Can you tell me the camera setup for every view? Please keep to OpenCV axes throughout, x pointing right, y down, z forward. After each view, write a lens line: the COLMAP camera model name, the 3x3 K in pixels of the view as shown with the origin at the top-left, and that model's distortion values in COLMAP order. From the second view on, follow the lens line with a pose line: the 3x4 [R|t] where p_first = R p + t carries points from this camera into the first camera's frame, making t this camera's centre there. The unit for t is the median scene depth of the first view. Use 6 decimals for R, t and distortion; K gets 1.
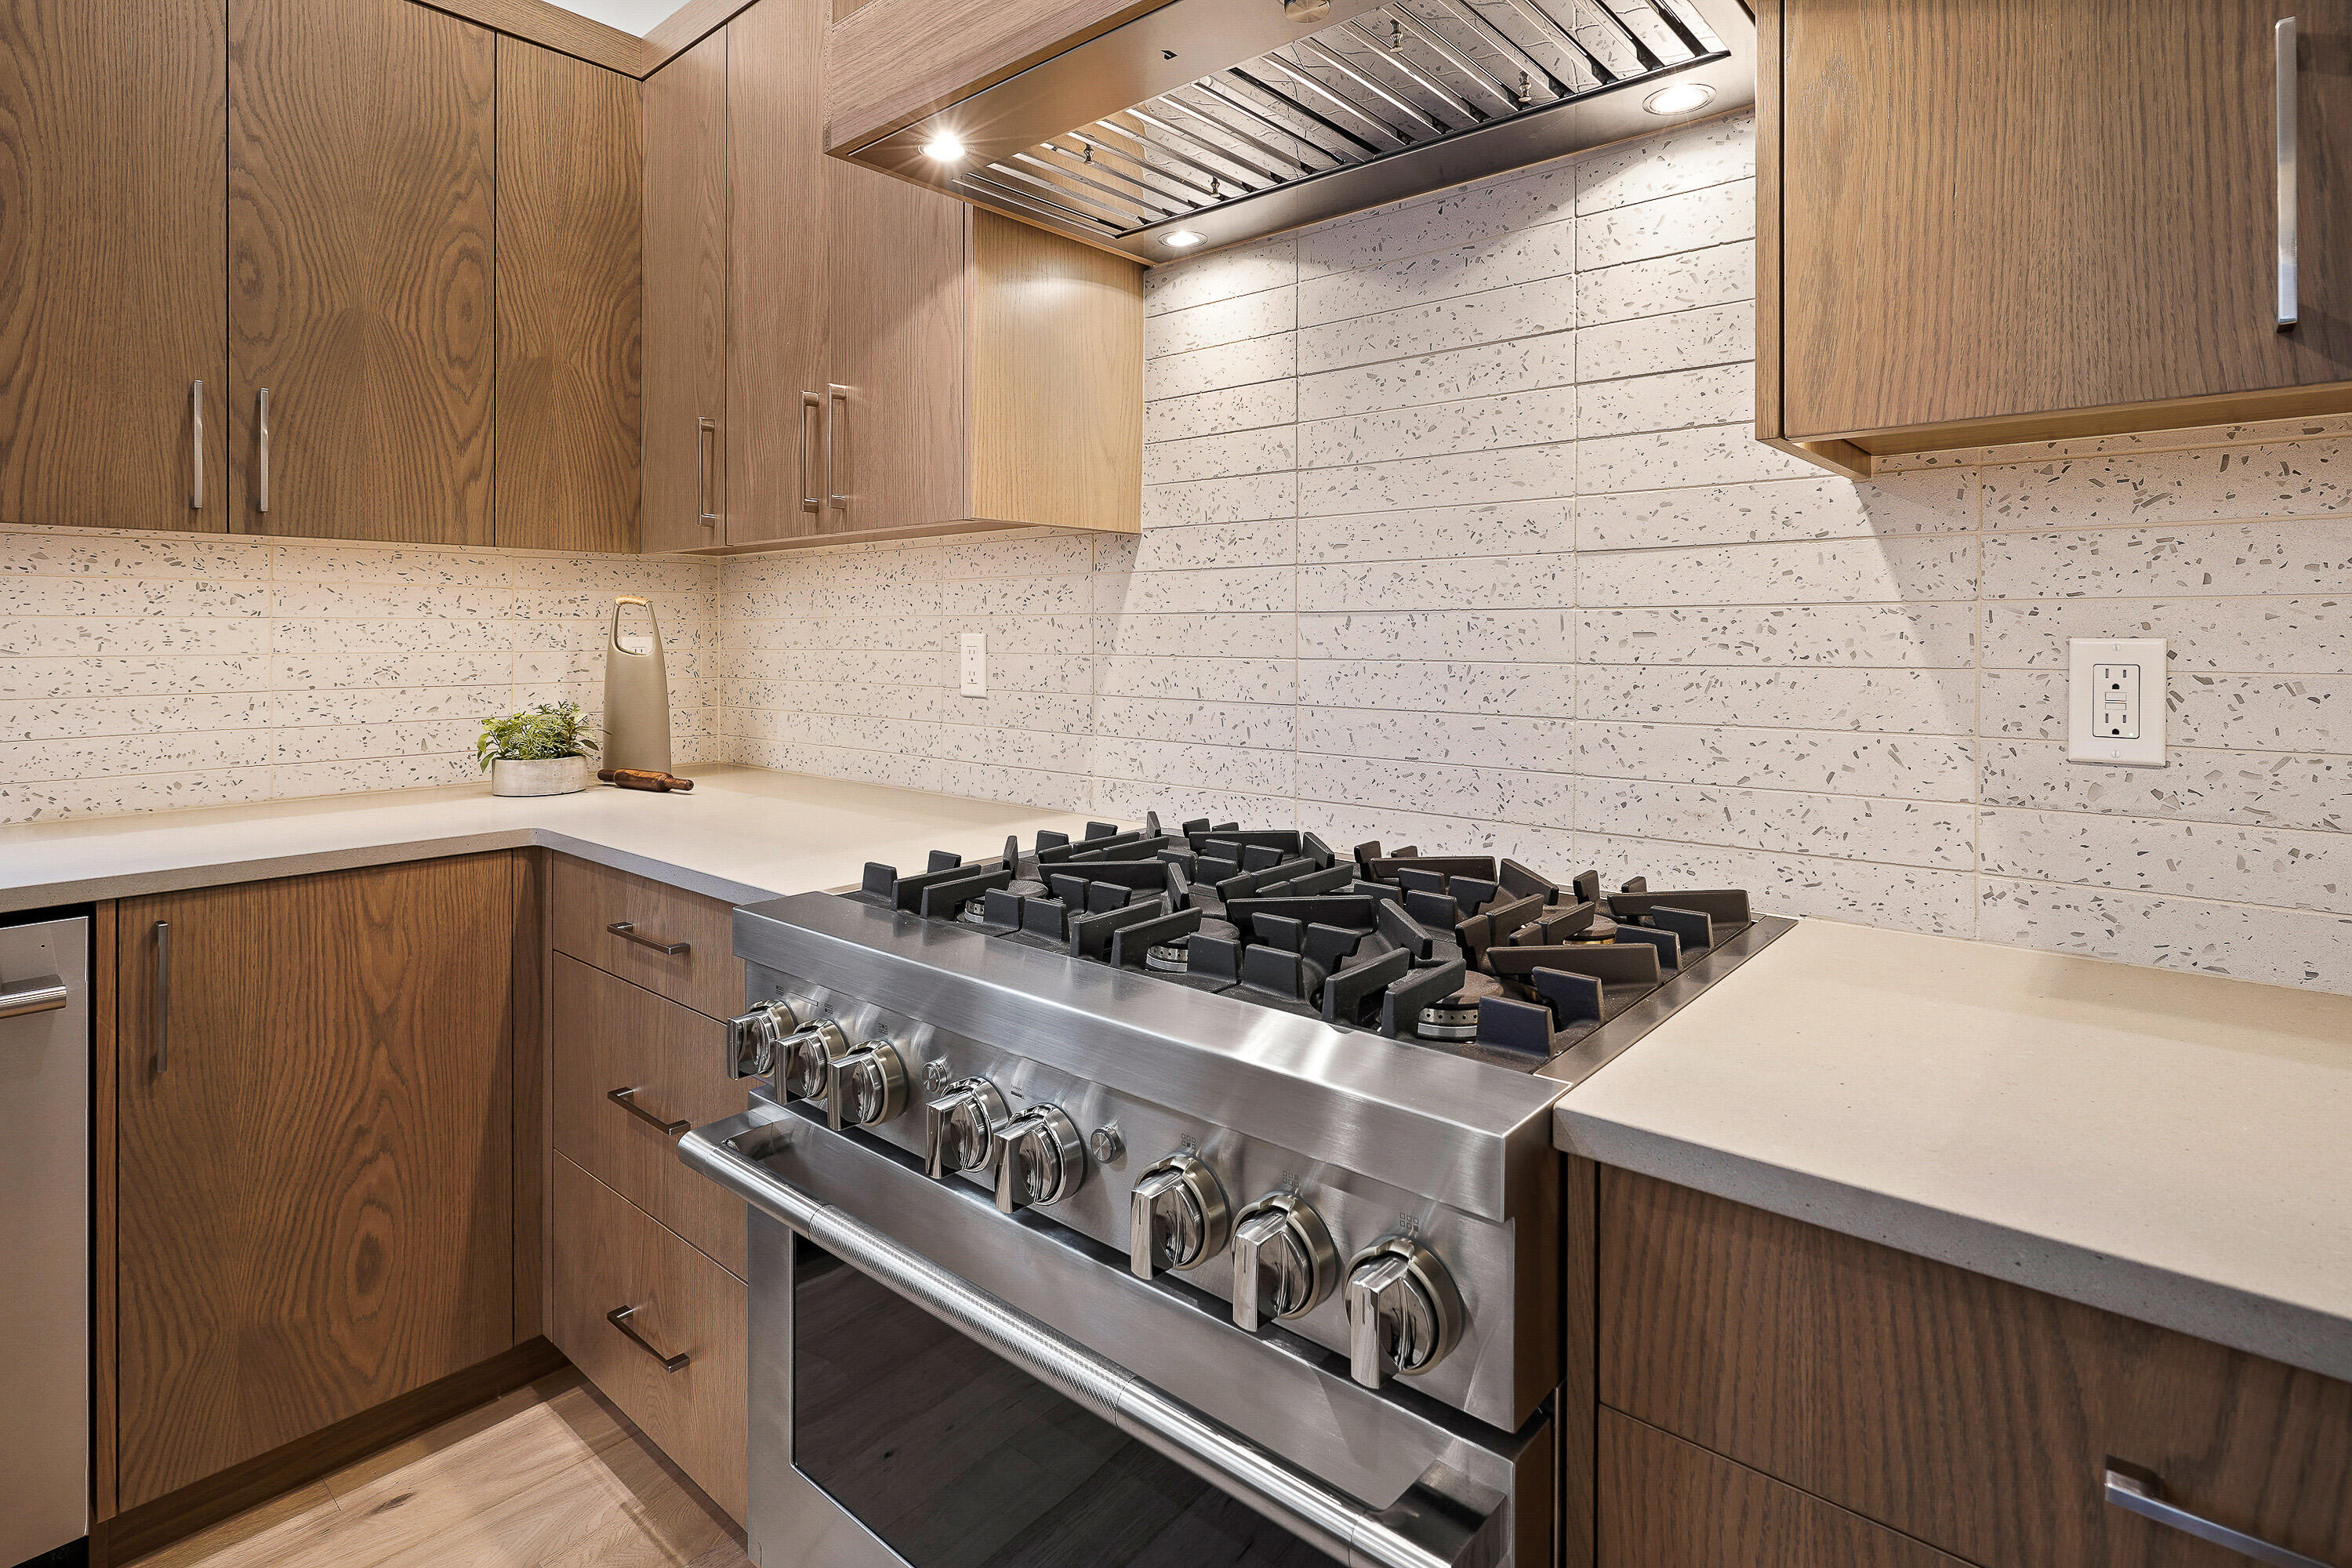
lens RADIAL K [[1127.5, 0, 1167.2], [0, 1127.5, 778.5], [0, 0, 1]] dist [-0.009522, 0.006244]
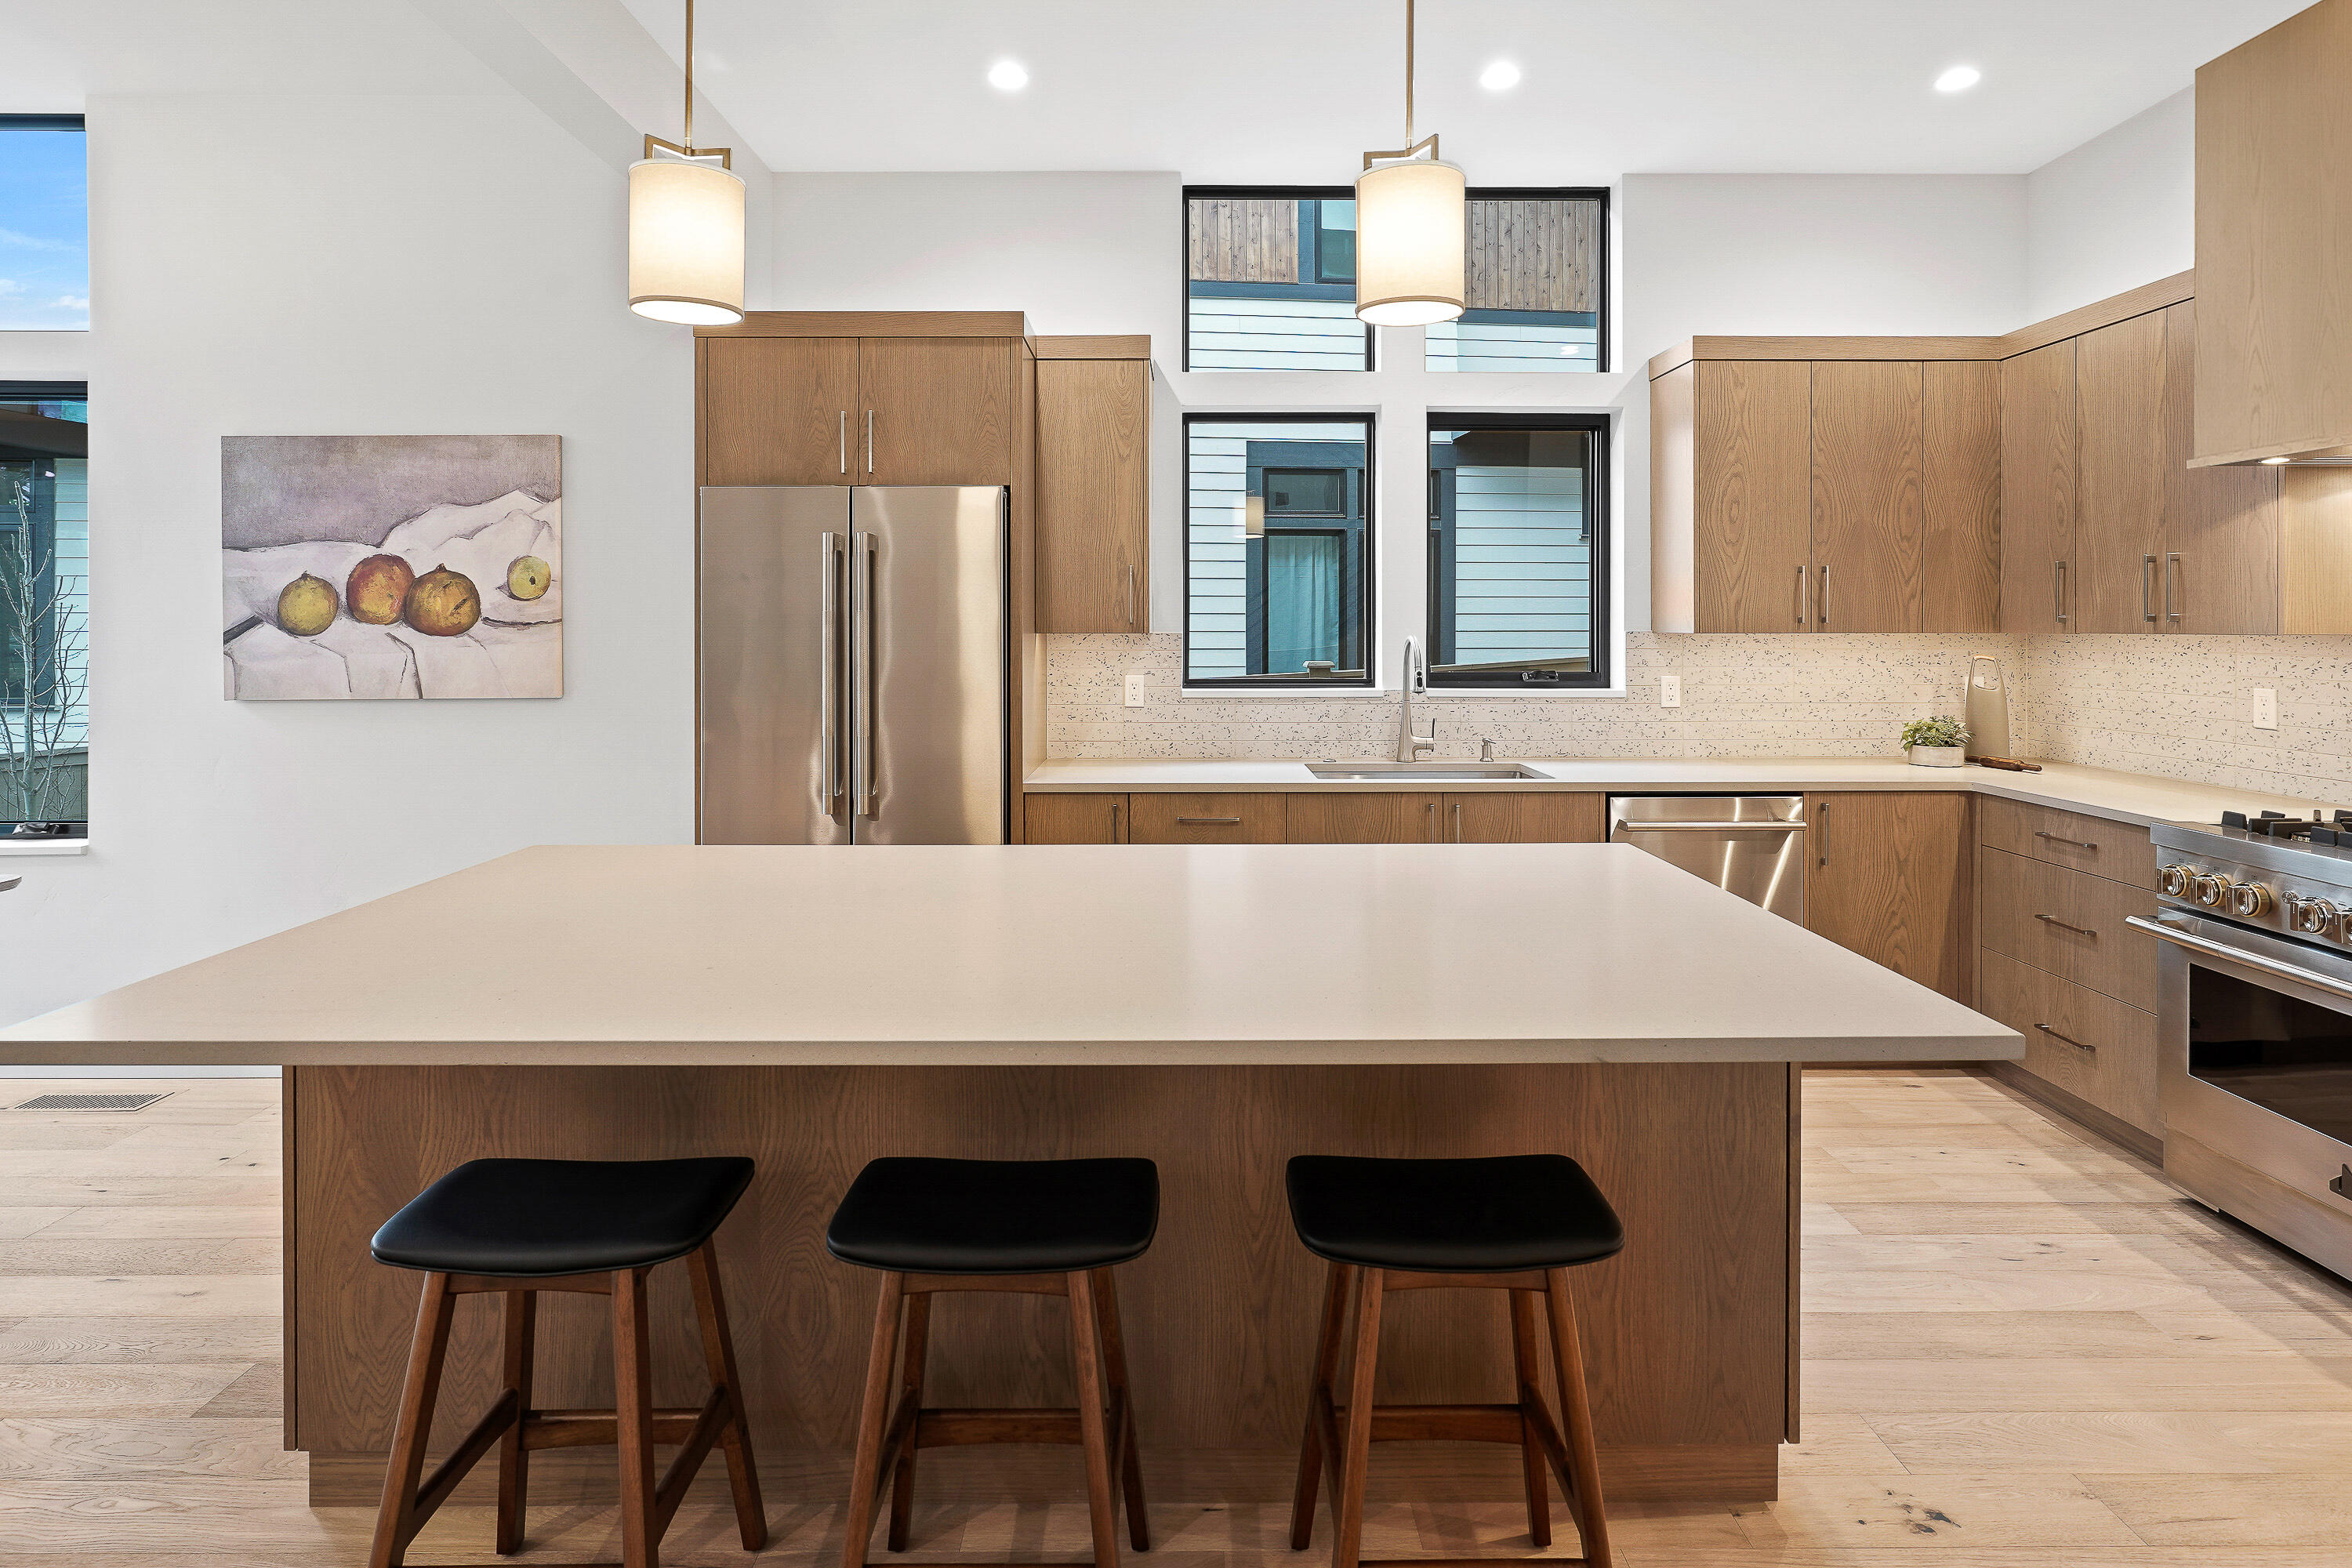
lens RADIAL K [[1127.5, 0, 1218.0], [0, 1127.5, 625.6], [0, 0, 1]] dist [-0.009522, 0.006244]
pose [[0.665714, -0.002585, -0.746203, 0.026786], [-0.092821, 0.991940, -0.086246, 0.055816], [0.740412, 0.126679, 0.660108, -1.137580]]
